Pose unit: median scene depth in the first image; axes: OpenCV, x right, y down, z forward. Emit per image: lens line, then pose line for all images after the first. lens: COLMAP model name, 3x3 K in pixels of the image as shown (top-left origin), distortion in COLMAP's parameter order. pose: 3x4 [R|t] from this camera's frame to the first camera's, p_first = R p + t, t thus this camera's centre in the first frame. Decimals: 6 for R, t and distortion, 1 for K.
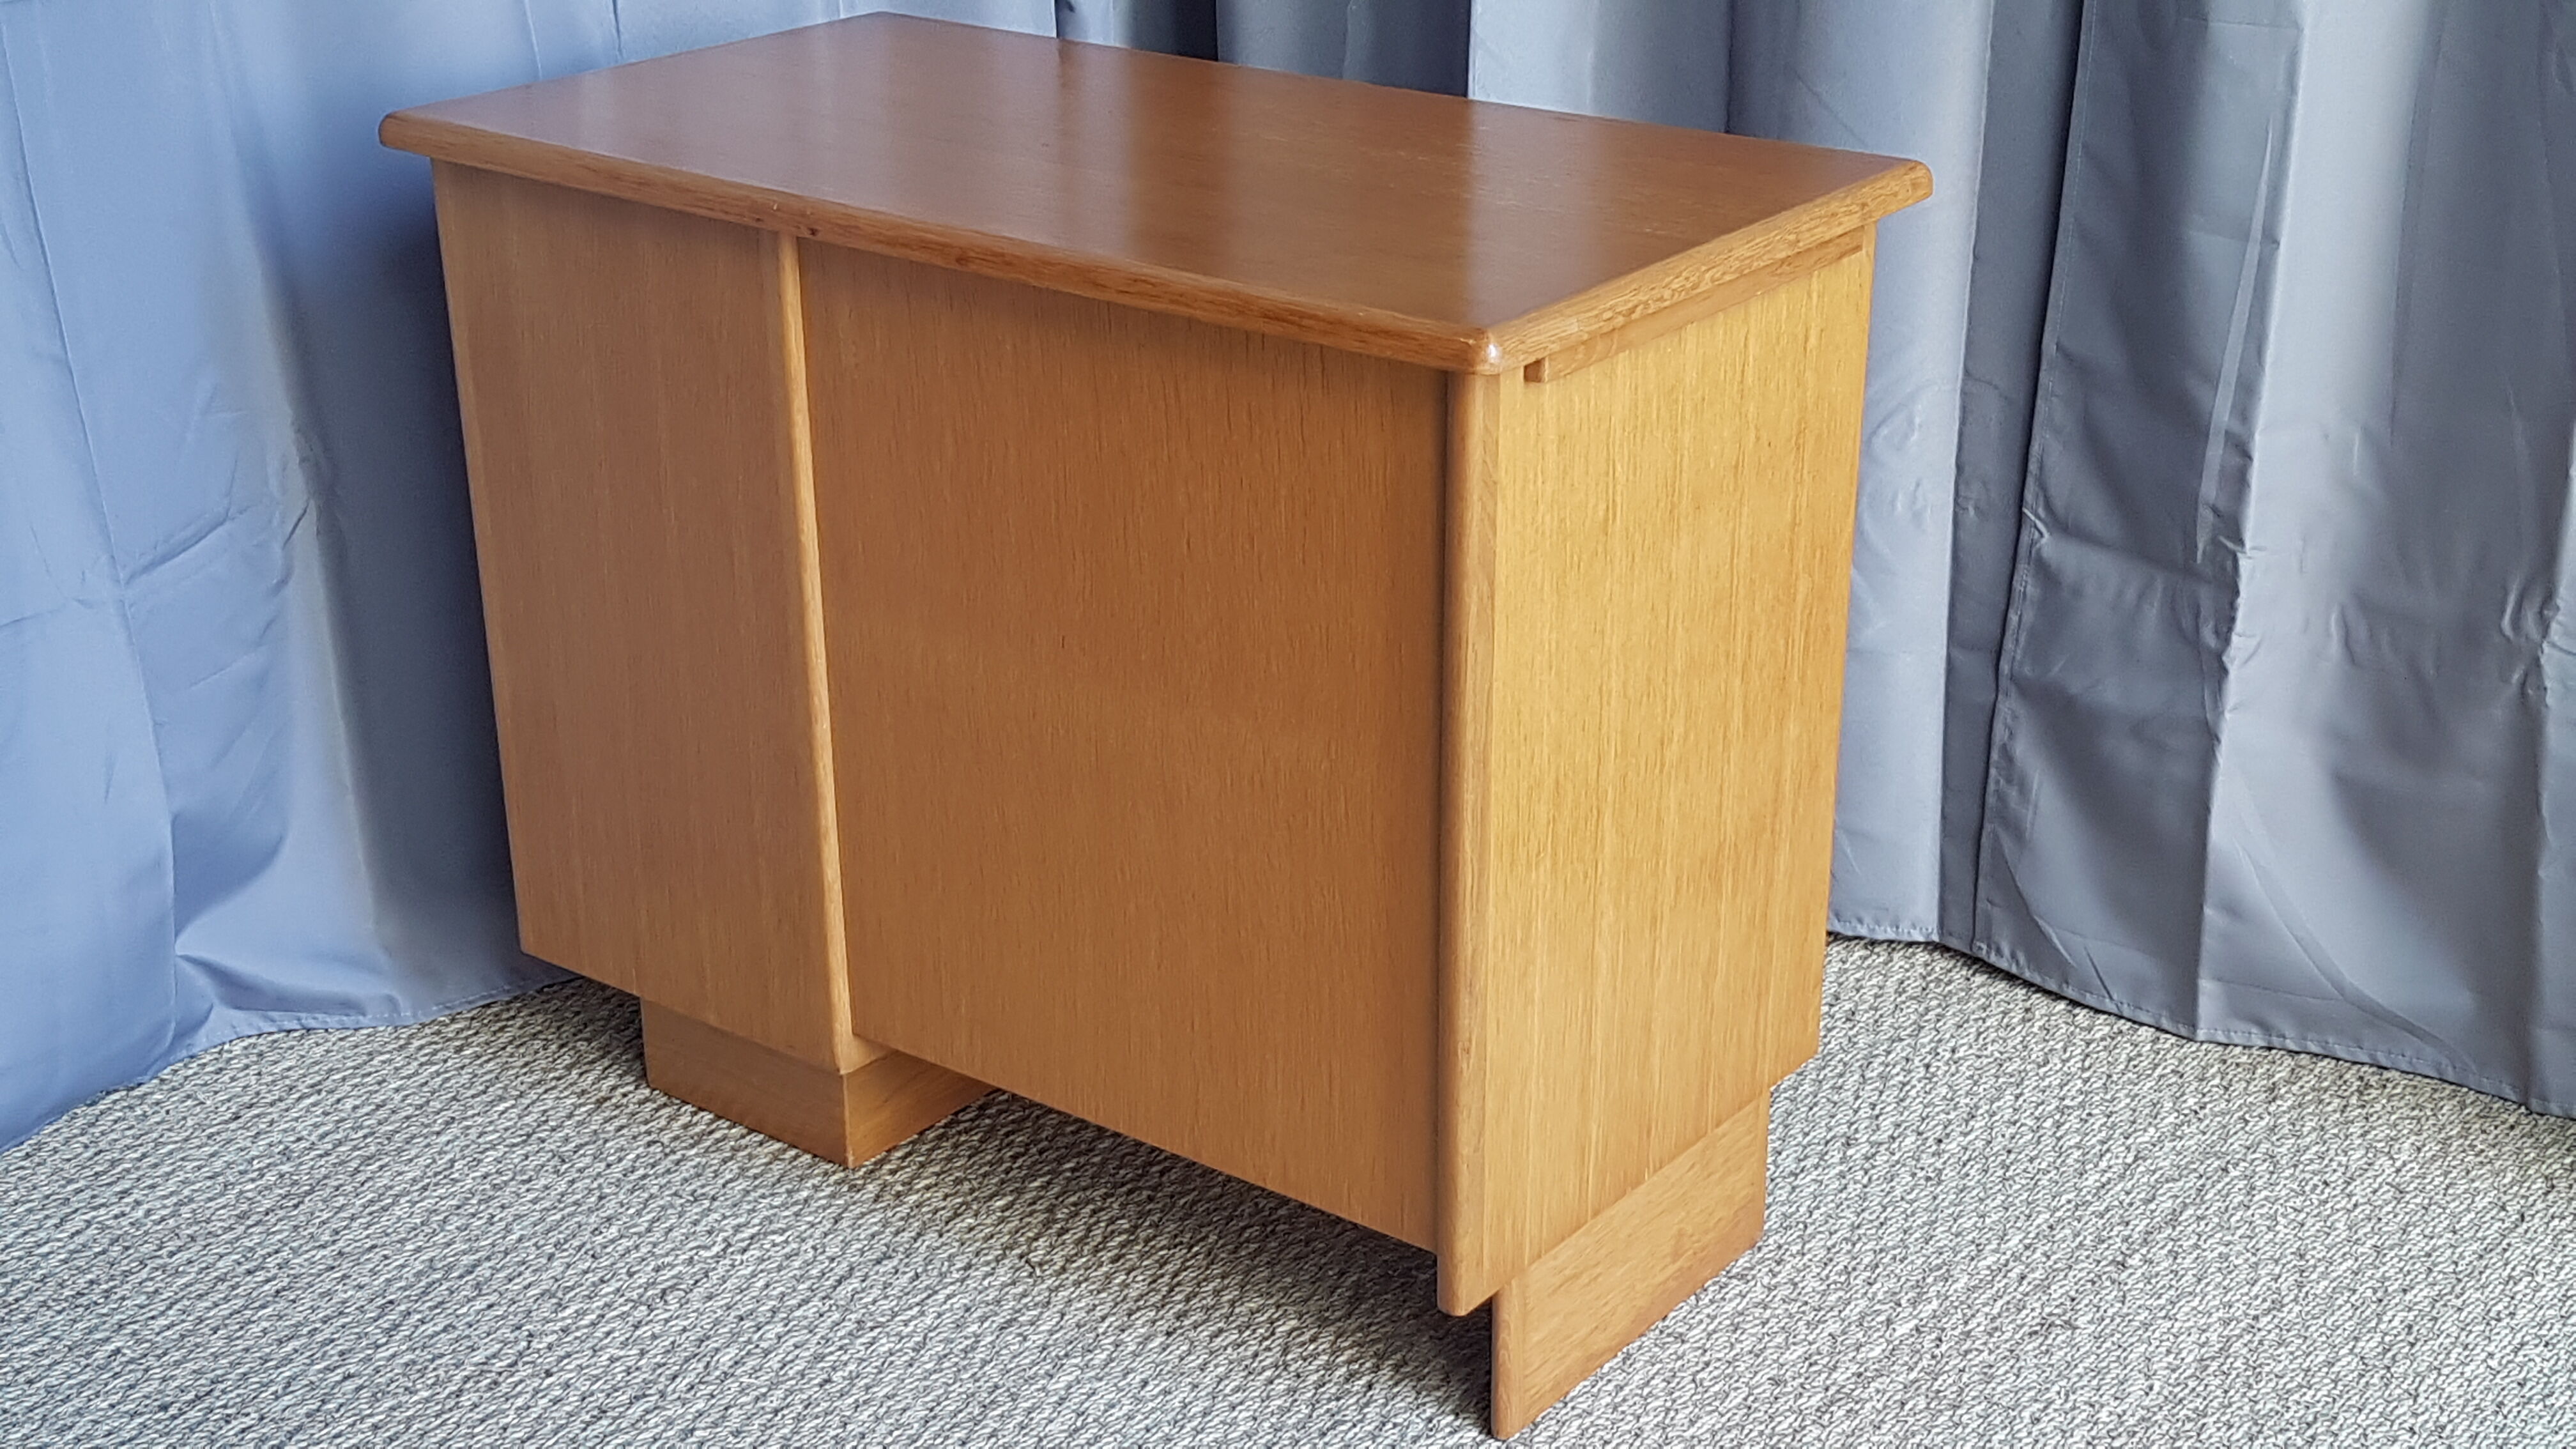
lens RADIAL K [[3385.5, 0, 1235.6], [0, 3385.5, 838.9], [0, 0, 1]] dist [0.277565, -0.662653]
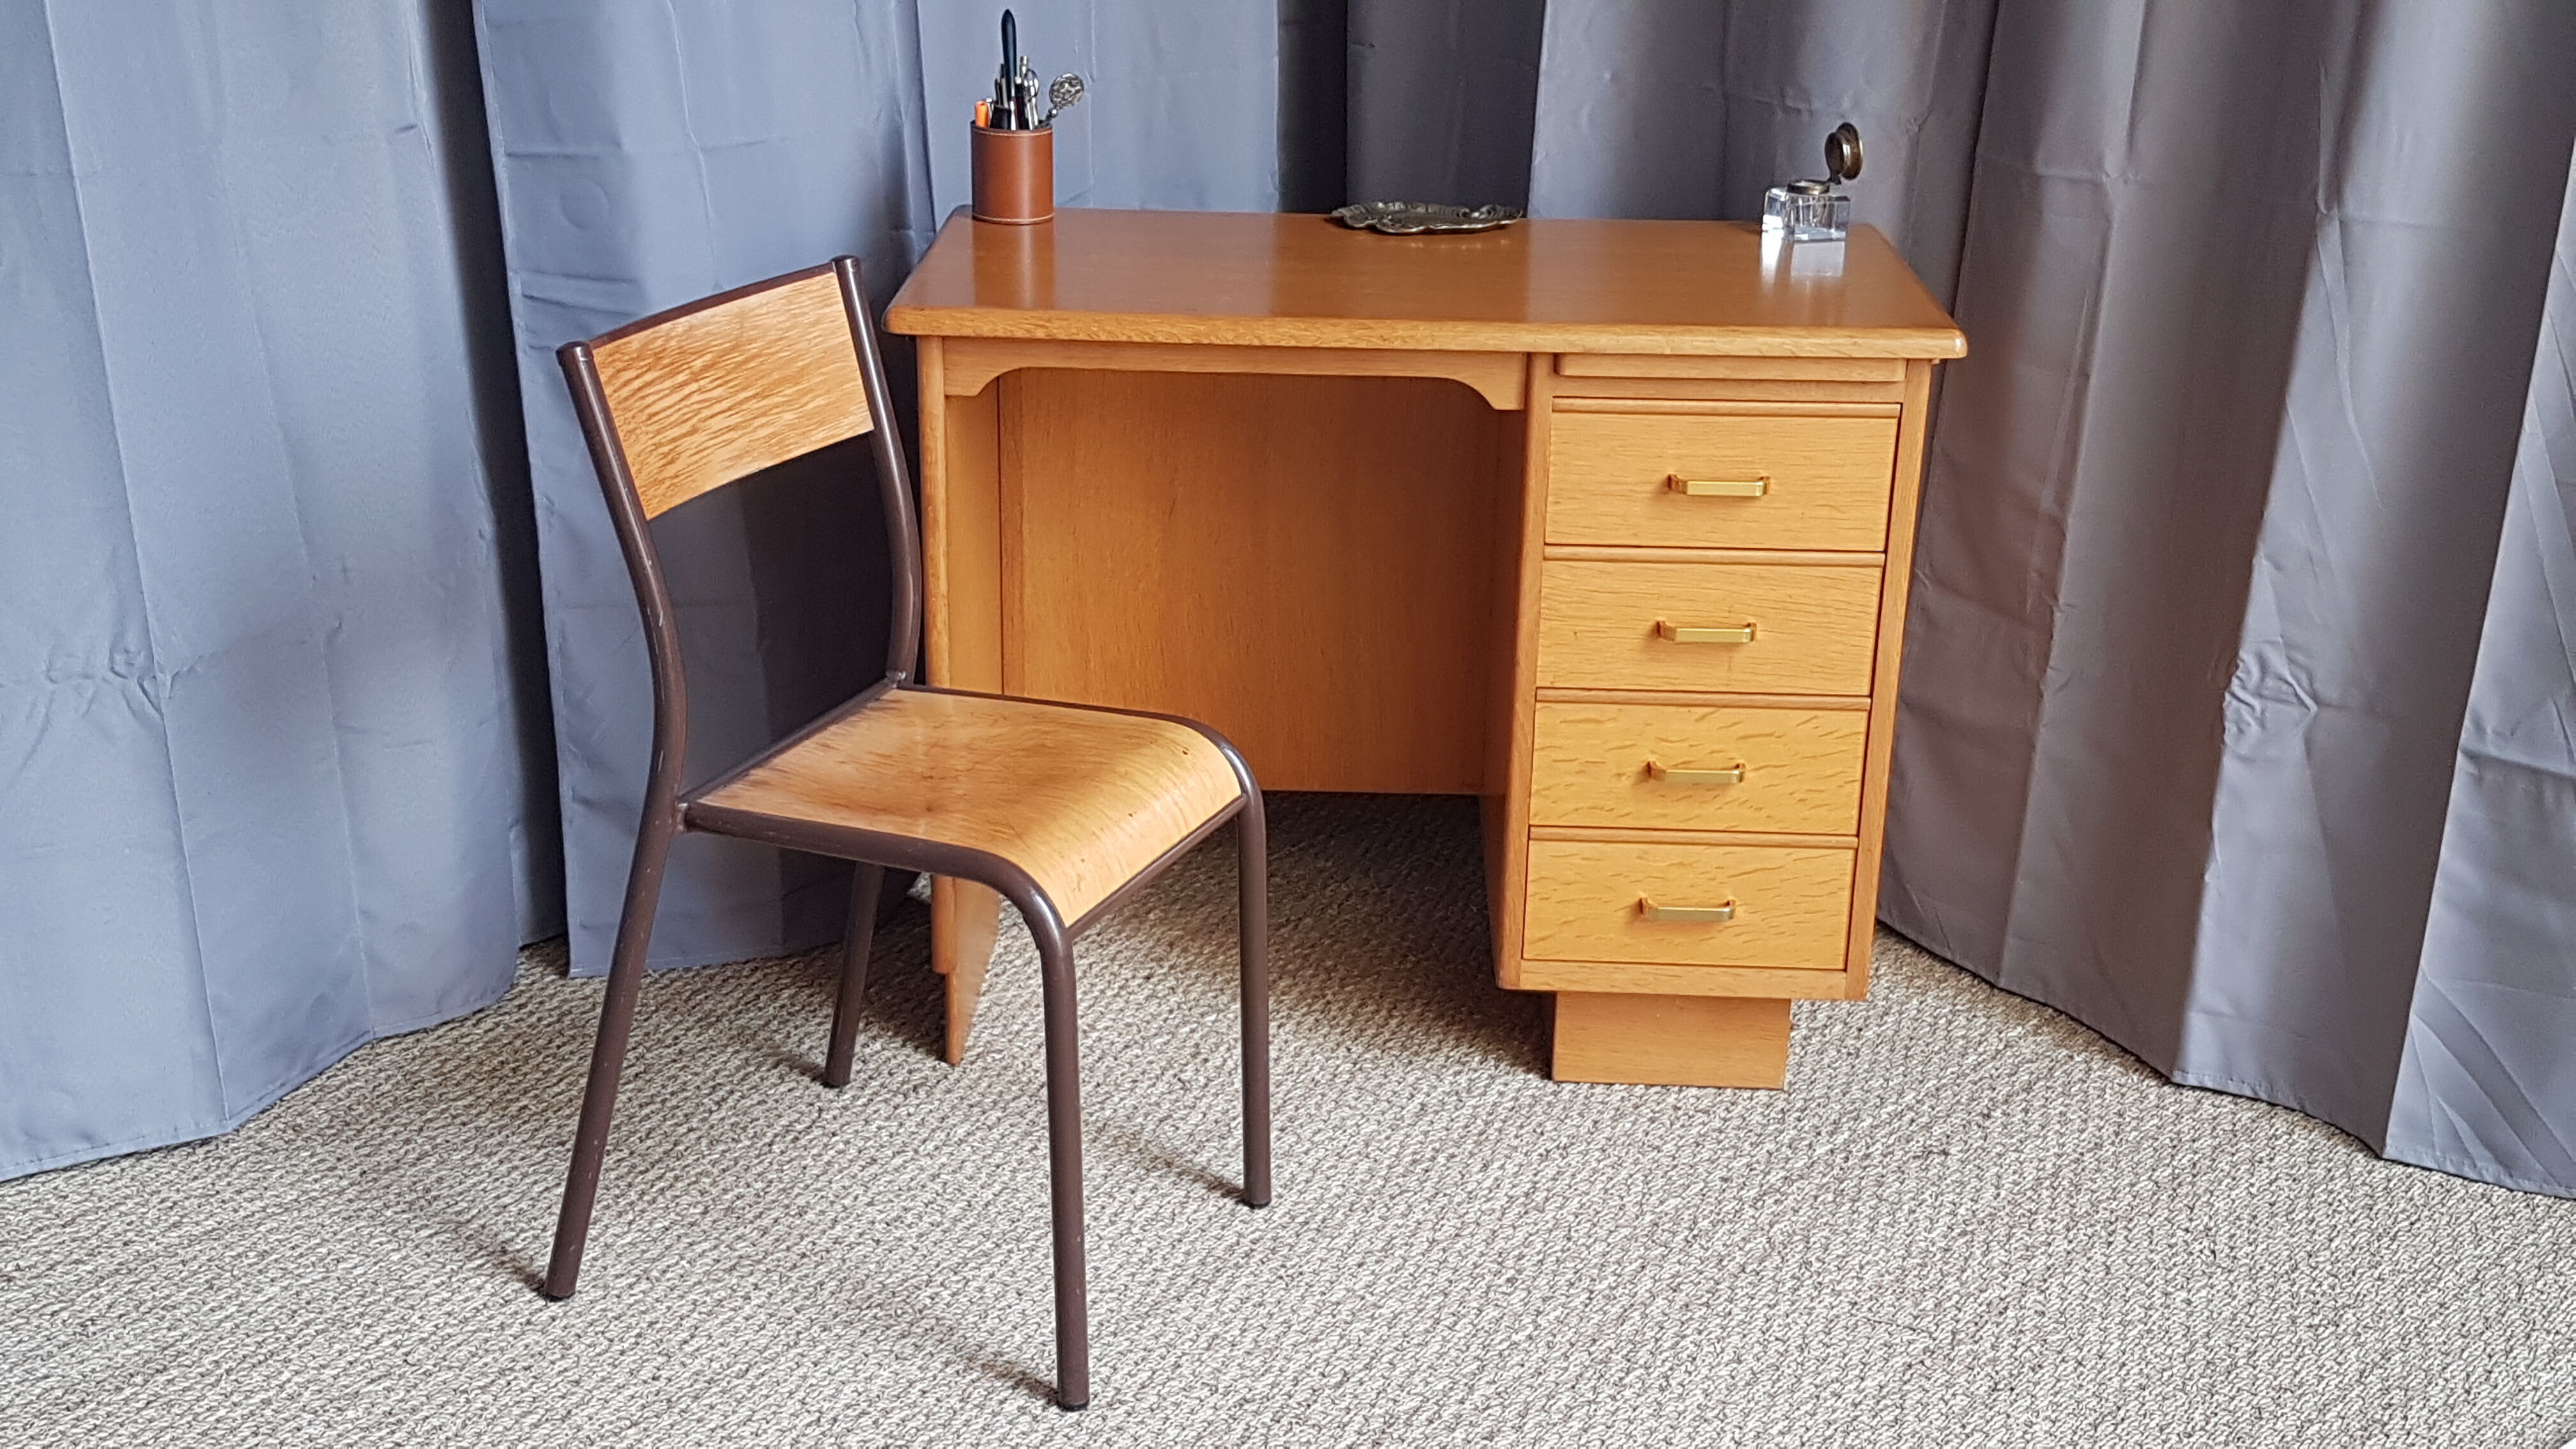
lens RADIAL K [[3057.2, 0, 1250.2], [0, 3057.2, 768.9], [0, 0, 1]] dist [0.277012, -0.668134]
pose [[0.998838, 0.041717, -0.024148, -0.008690], [-0.042849, 0.997906, -0.048455, 0.060638], [0.022076, 0.049433, 0.998533, -0.238917]]
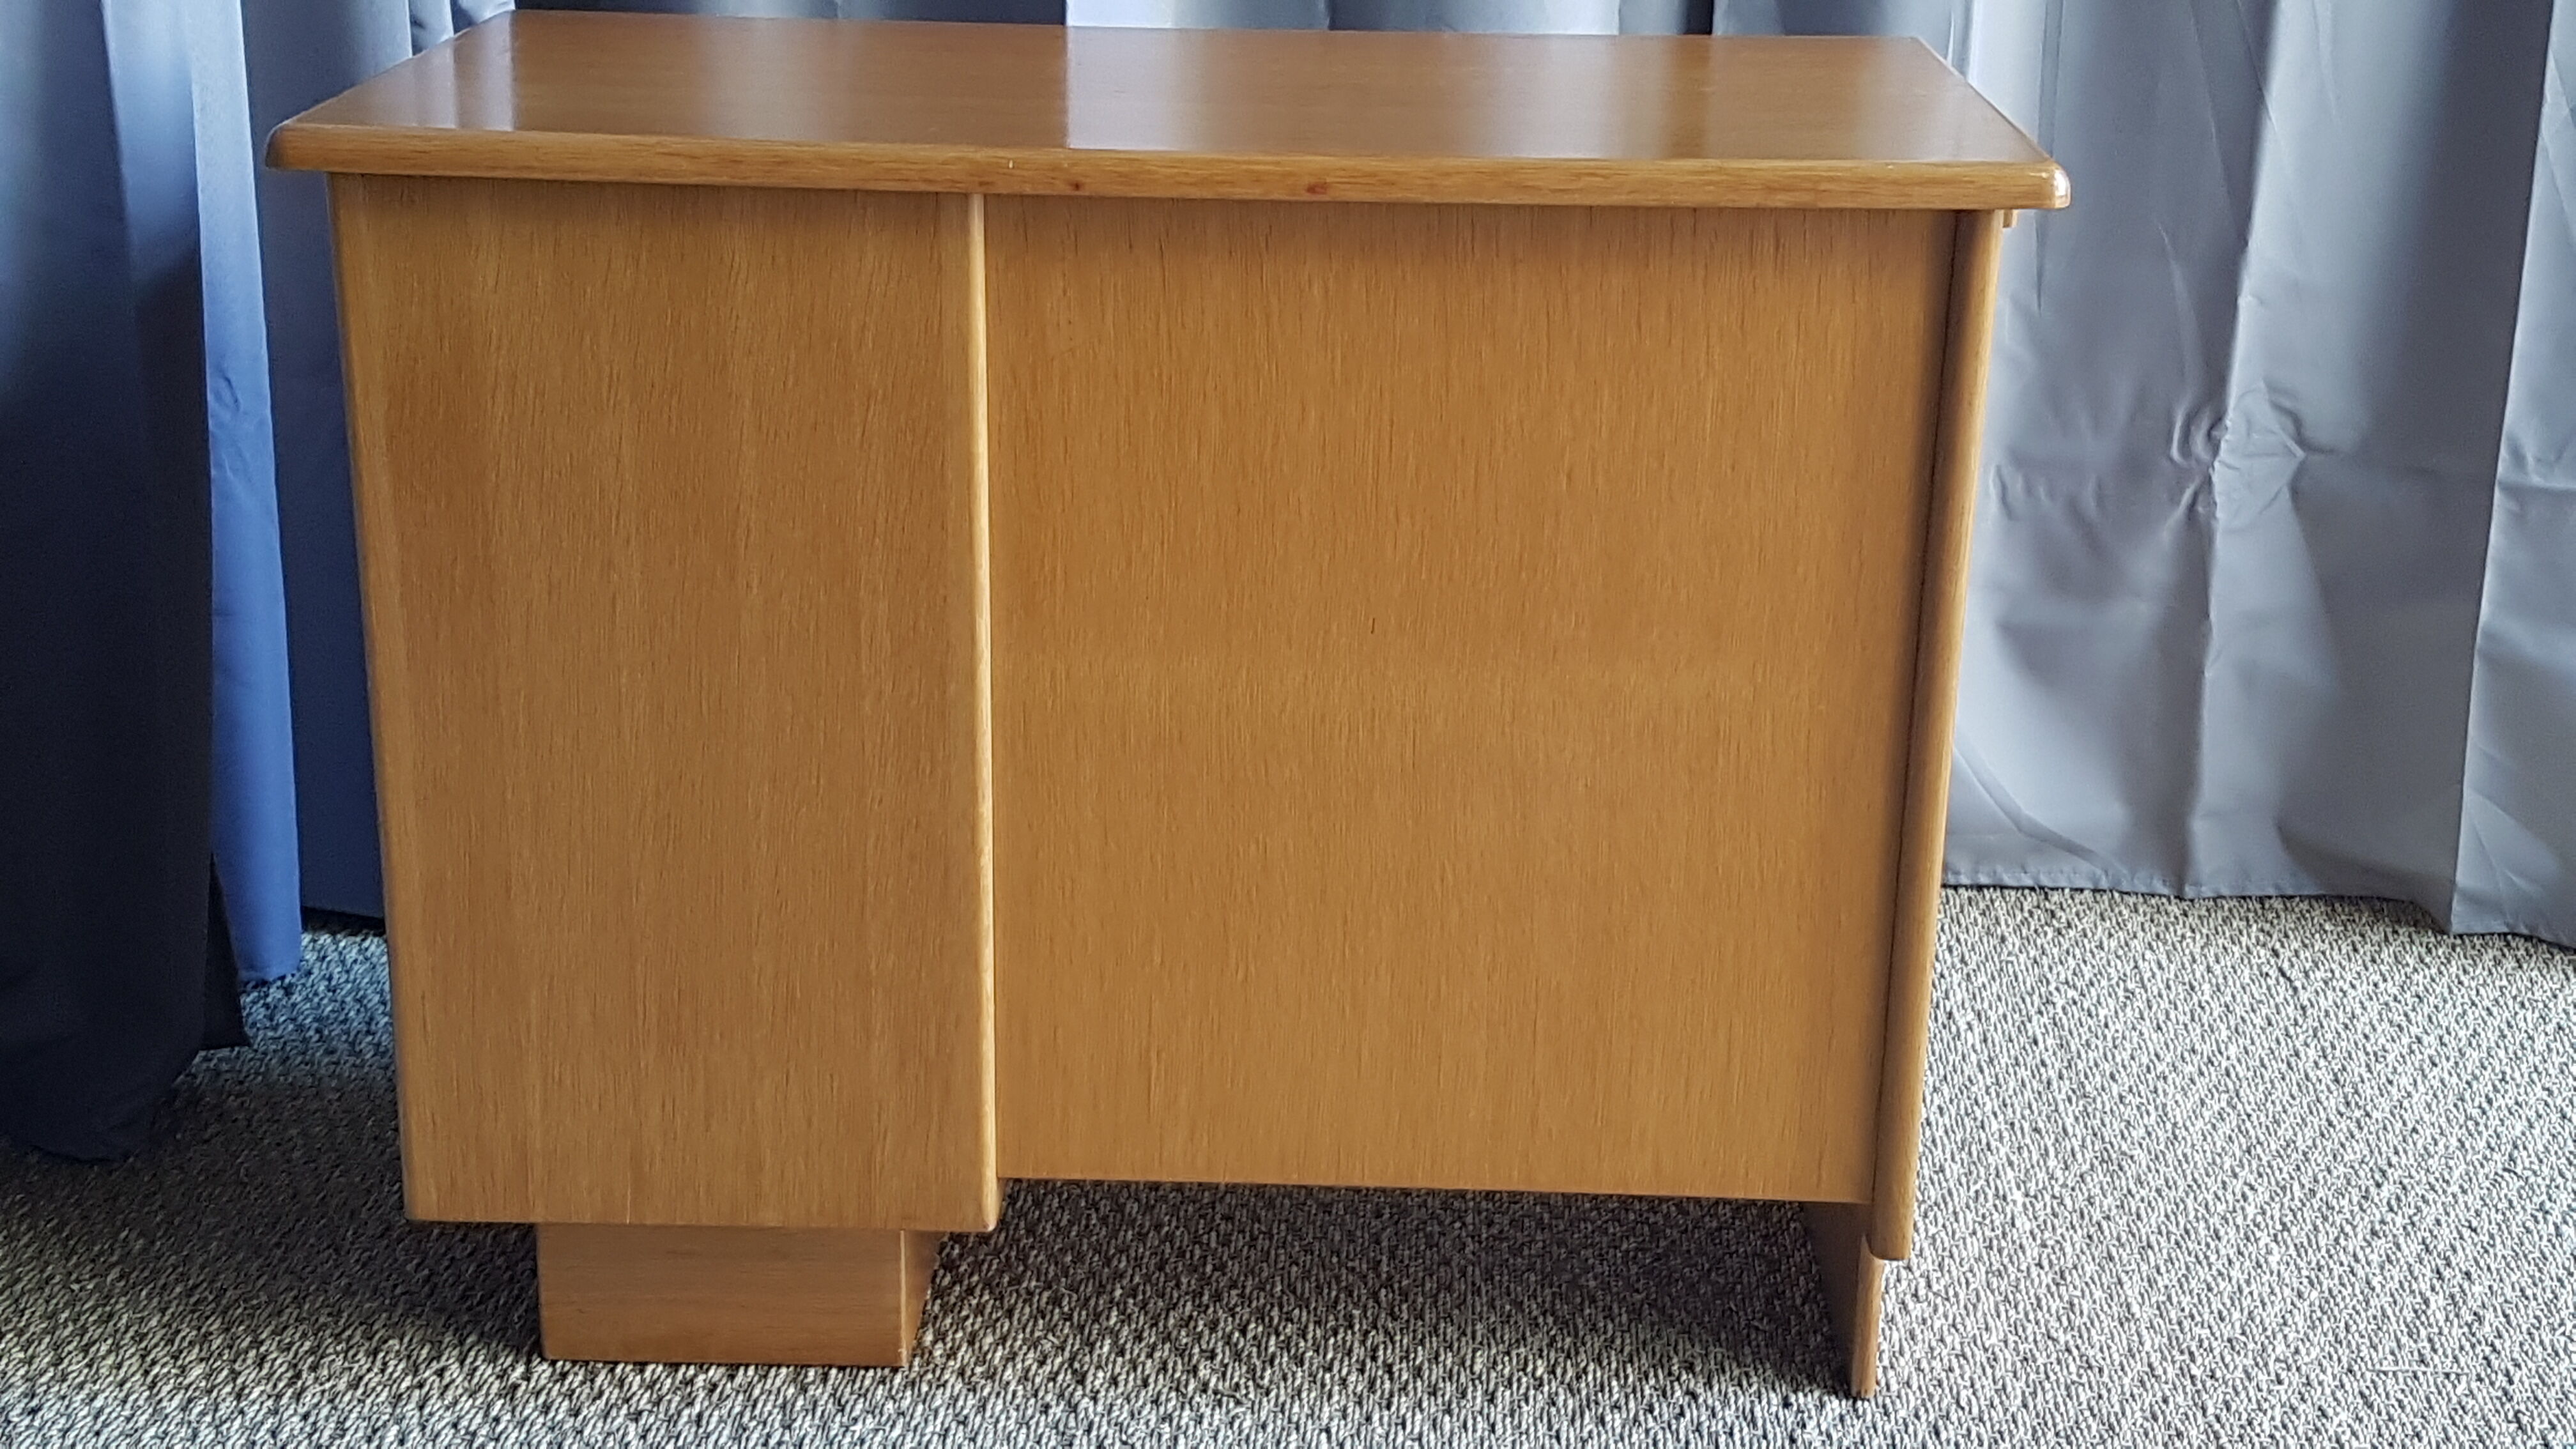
lens RADIAL K [[3426.1, 0, 1262.6], [0, 3426.1, 766.4], [0, 0, 1]] dist [0.313809, -0.860046]
pose [[0.803478, -0.176253, 0.568646, -0.535588], [0.219059, 0.975686, -0.007108, -0.020895], [-0.553567, 0.130278, 0.822552, 0.270245]]
